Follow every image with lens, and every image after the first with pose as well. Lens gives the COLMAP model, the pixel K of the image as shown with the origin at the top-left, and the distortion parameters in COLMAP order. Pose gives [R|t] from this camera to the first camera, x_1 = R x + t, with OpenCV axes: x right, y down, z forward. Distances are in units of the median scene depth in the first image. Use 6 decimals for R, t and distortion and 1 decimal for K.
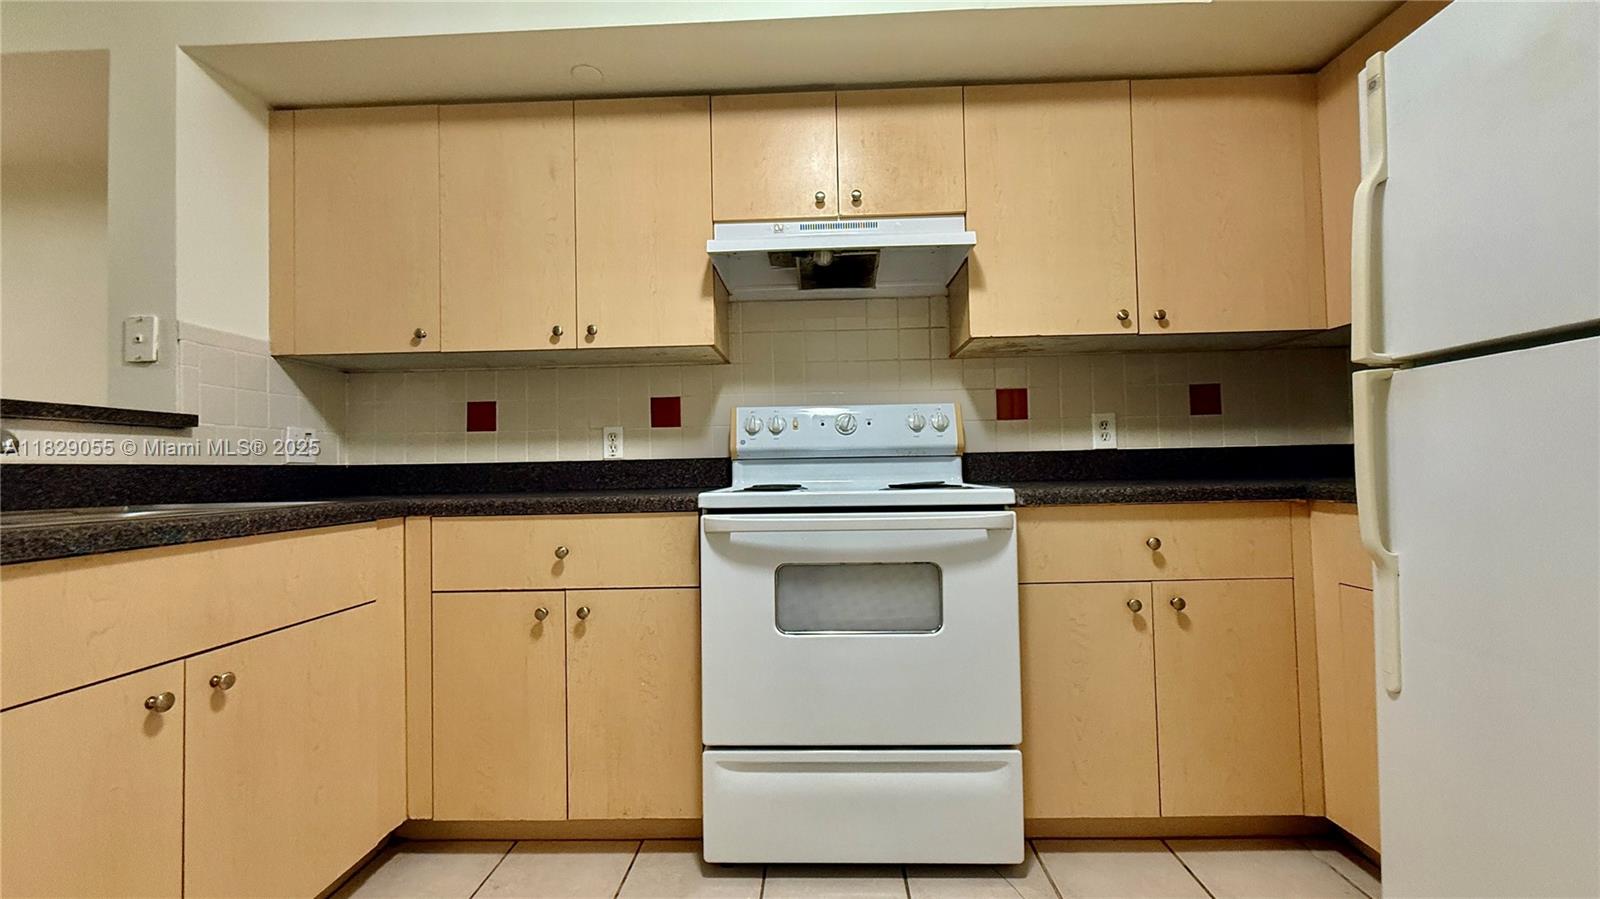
lens RADIAL K [[639.3, 0, 804.1], [0, 639.3, 449.0], [0, 0, 1]] dist [0.000306, -0.000392]
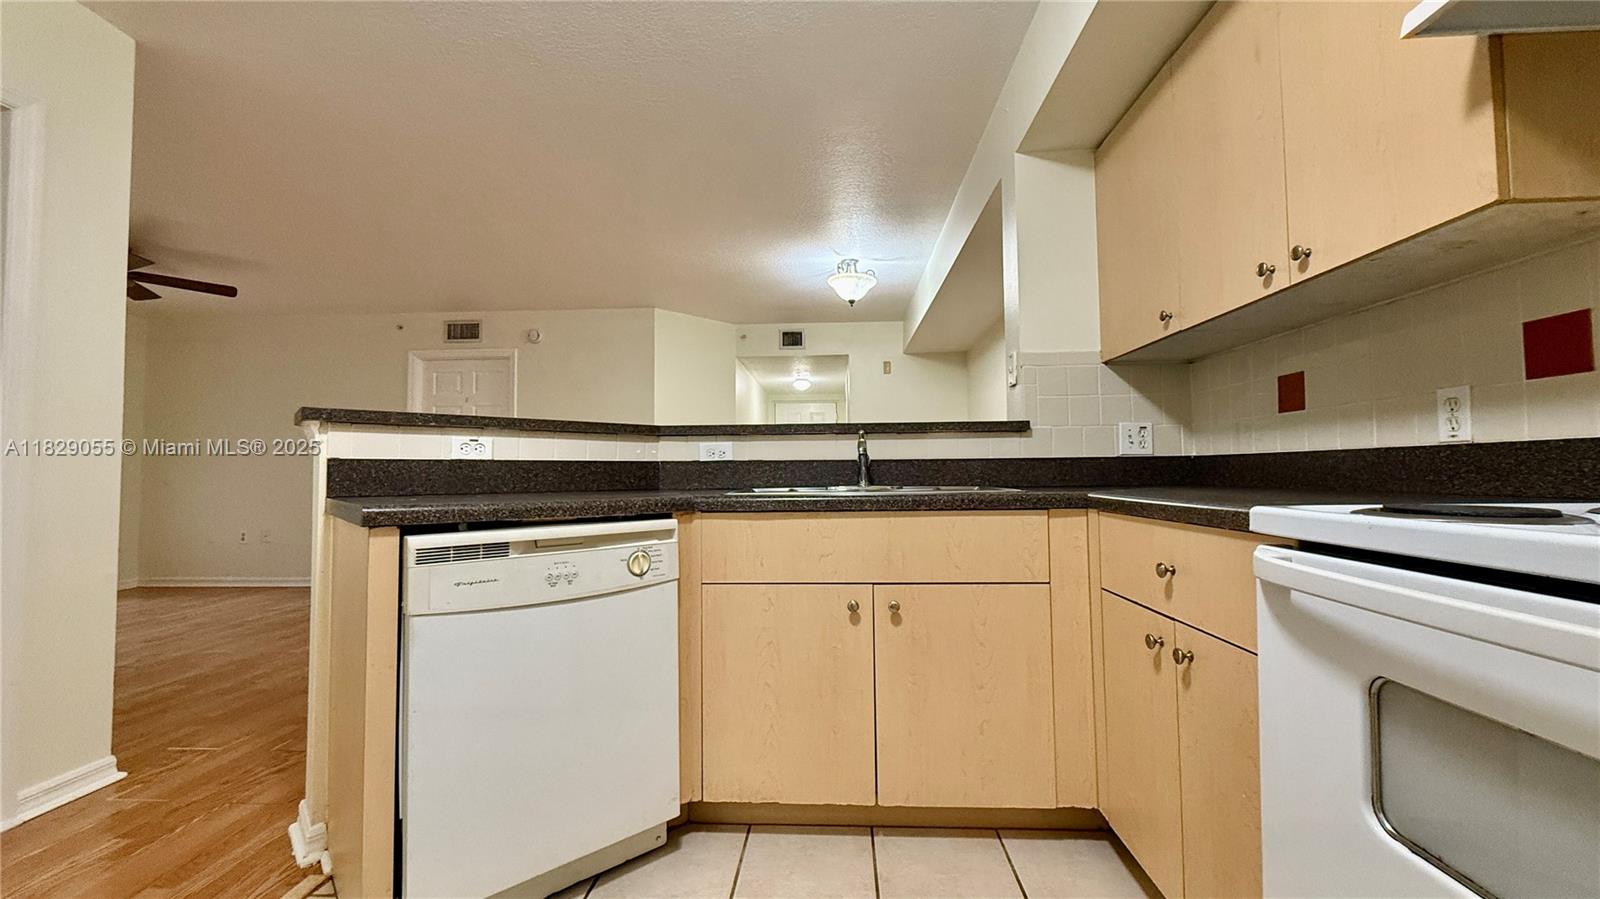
lens RADIAL K [[636.2, 0, 805.3], [0, 636.2, 448.8], [0, 0, 1]] dist [-0.001104, -0.000127]
pose [[-0.018548, -0.016758, -0.999688, 0.359160], [0.041852, 0.998970, -0.017523, 0.008655], [0.998952, -0.042164, -0.017828, 0.520535]]
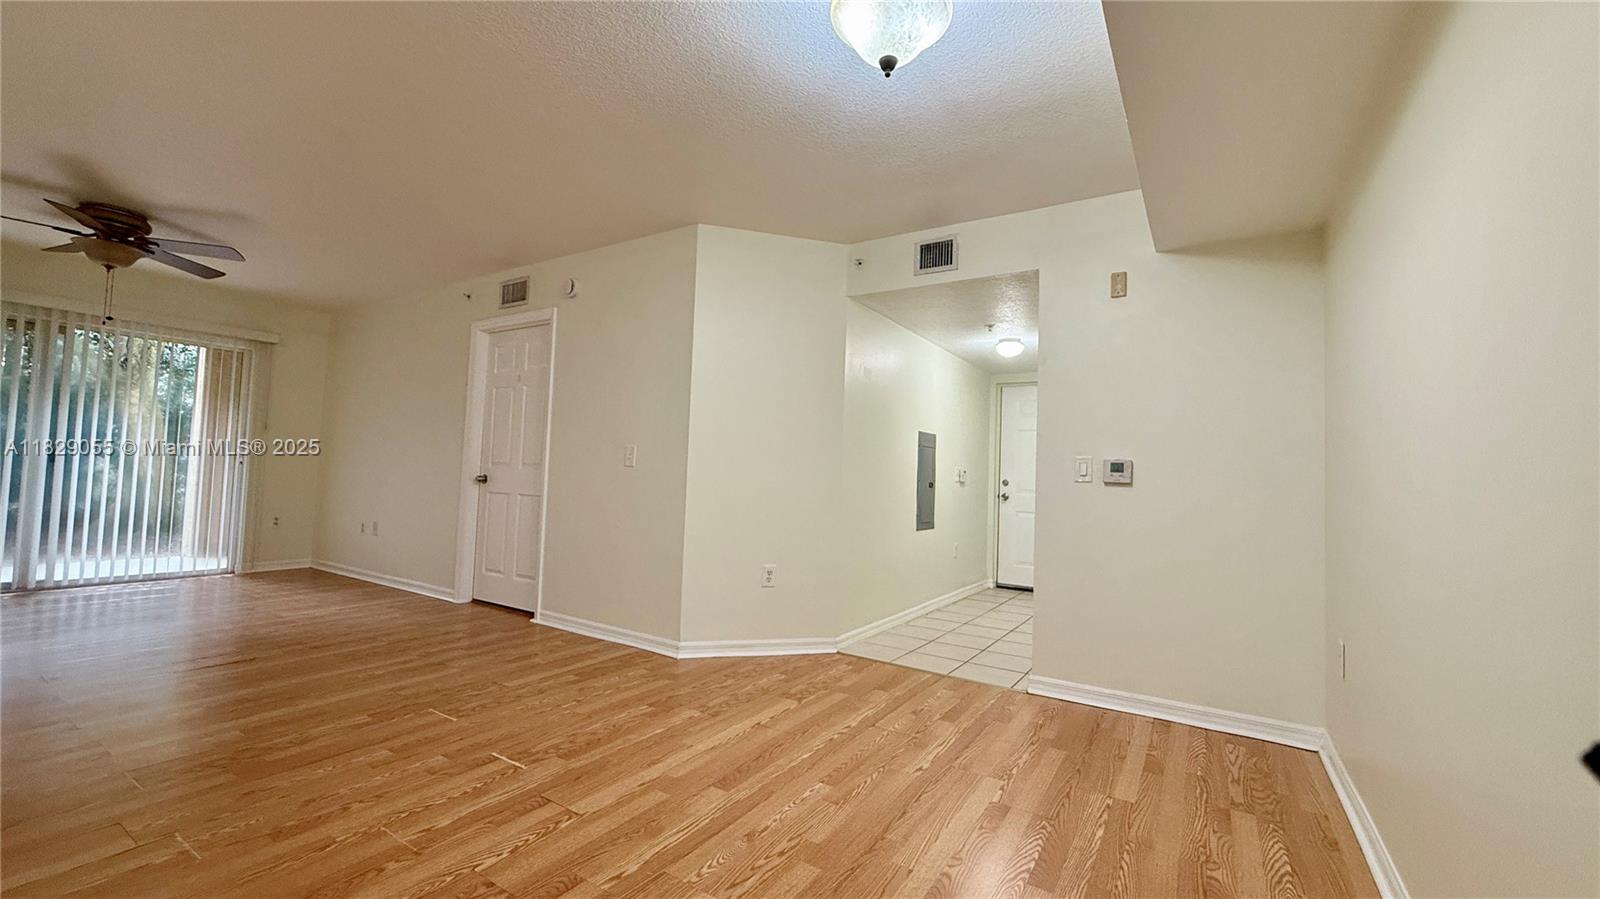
lens RADIAL K [[638.5, 0, 797.4], [0, 638.5, 452.3], [0, 0, 1]] dist [-0.000079, 0.000058]
pose [[-0.512184, -0.032483, -0.858261, -1.198580], [0.003837, 0.999188, -0.040106, 0.038583], [0.858867, -0.023834, -0.511644, 1.045985]]
